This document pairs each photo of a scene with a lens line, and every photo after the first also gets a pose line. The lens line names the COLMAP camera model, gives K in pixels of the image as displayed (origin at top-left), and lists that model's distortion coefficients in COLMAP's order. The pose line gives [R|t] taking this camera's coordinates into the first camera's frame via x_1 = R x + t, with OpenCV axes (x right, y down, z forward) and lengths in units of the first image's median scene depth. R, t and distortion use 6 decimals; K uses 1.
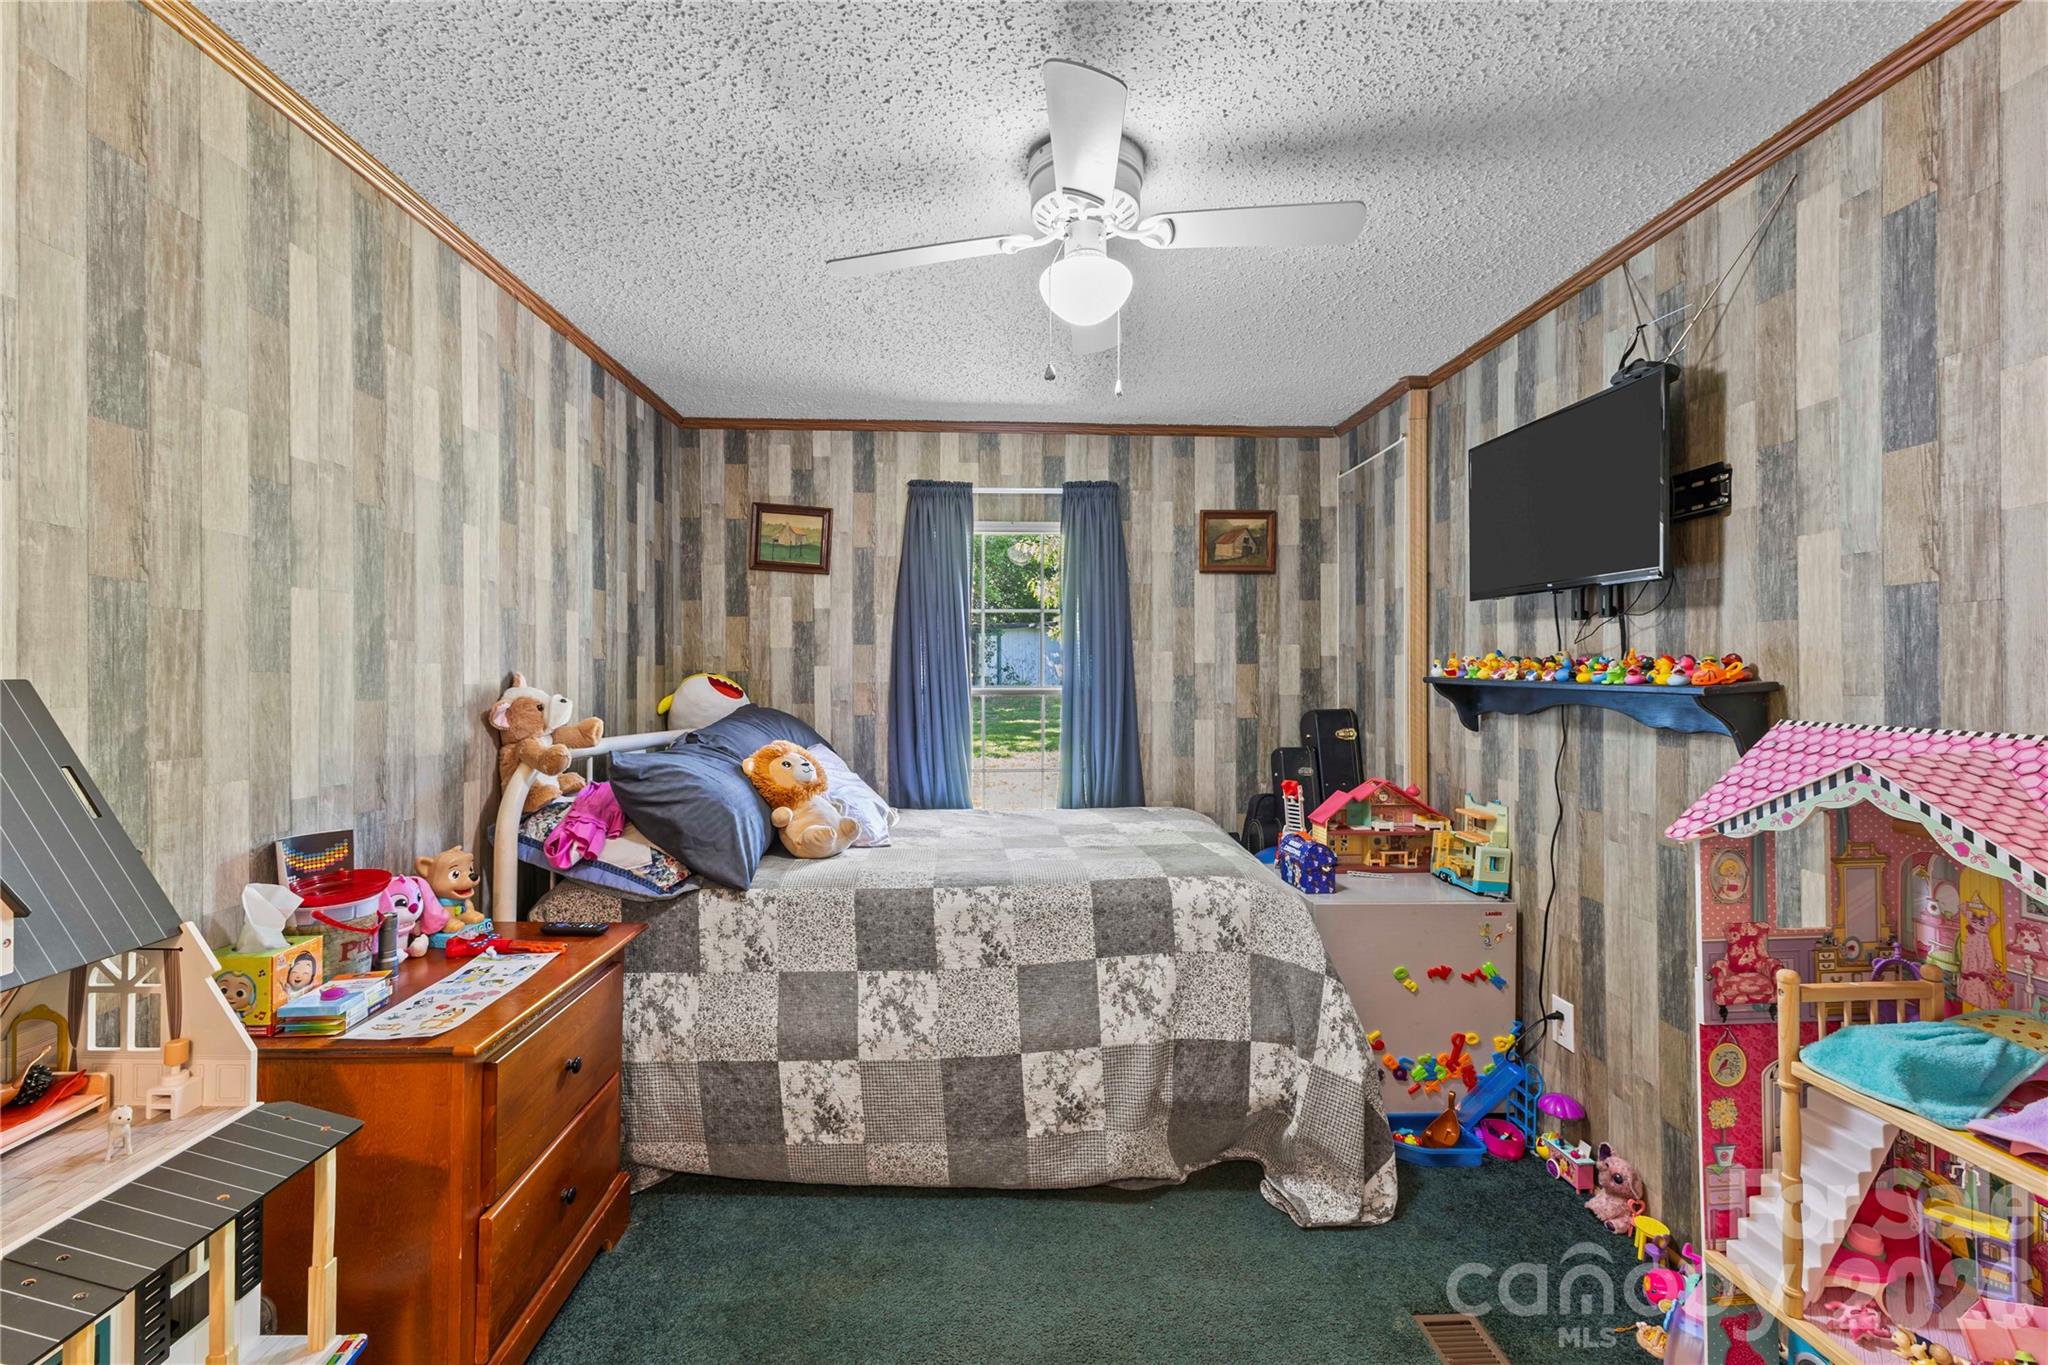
lens RADIAL K [[878.4, 0, 1025.5], [0, 878.4, 679.5], [0, 0, 1]] dist [0.009829, -0.002746]
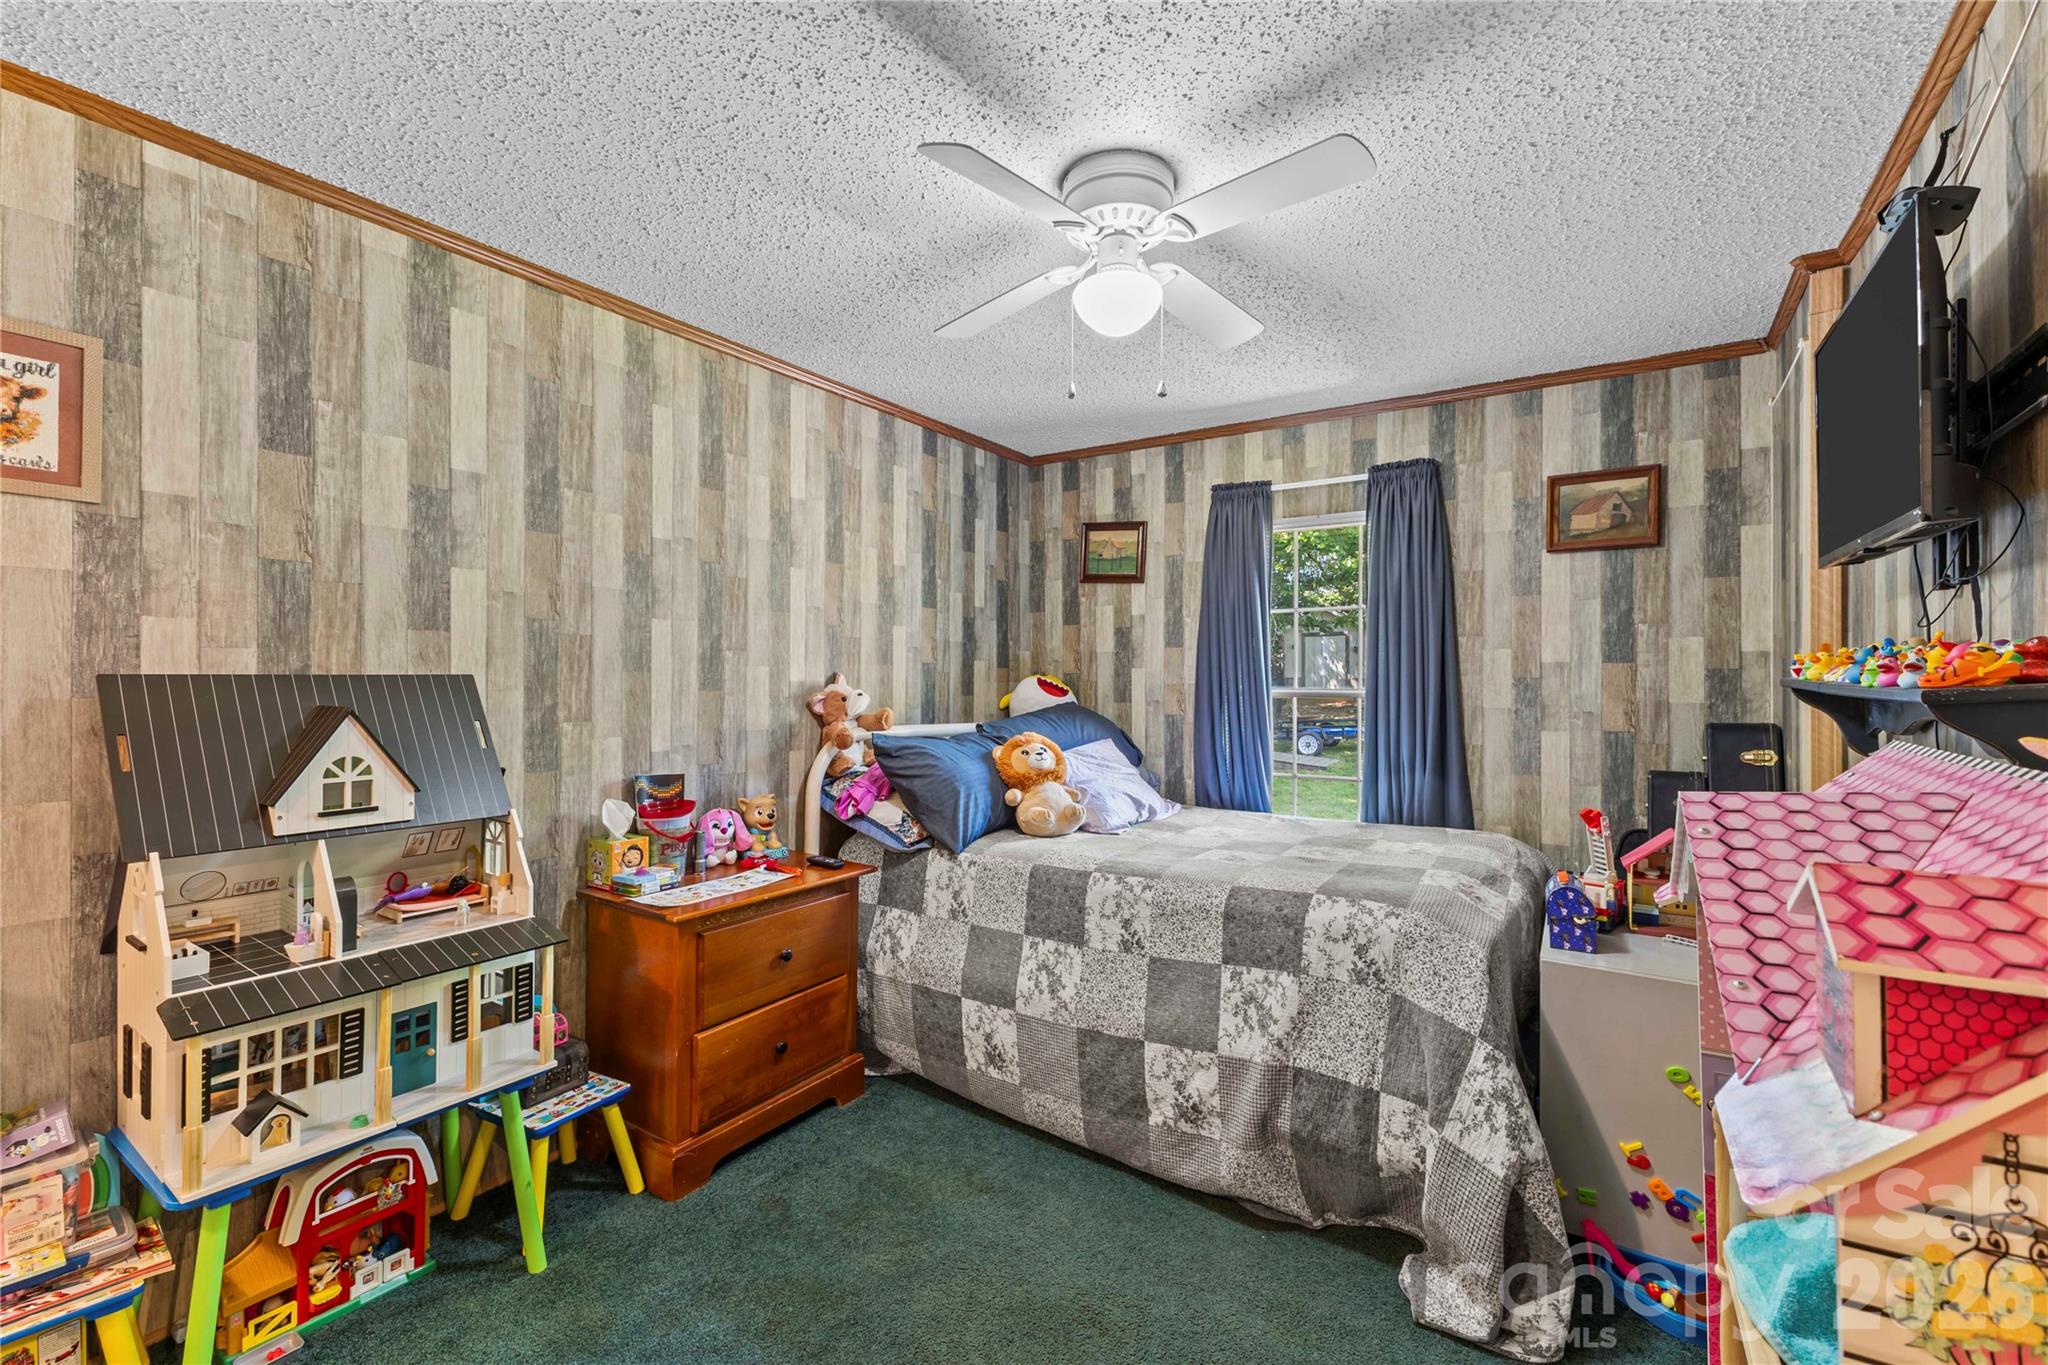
lens RADIAL K [[878.4, 0, 1025.5], [0, 878.4, 679.5], [0, 0, 1]] dist [0.009829, -0.002746]
pose [[0.810746, 0.002888, -0.585391, 0.470756], [-0.005928, 0.999977, -0.003276, 0.004787], [0.585368, 0.006126, 0.810745, 0.075587]]
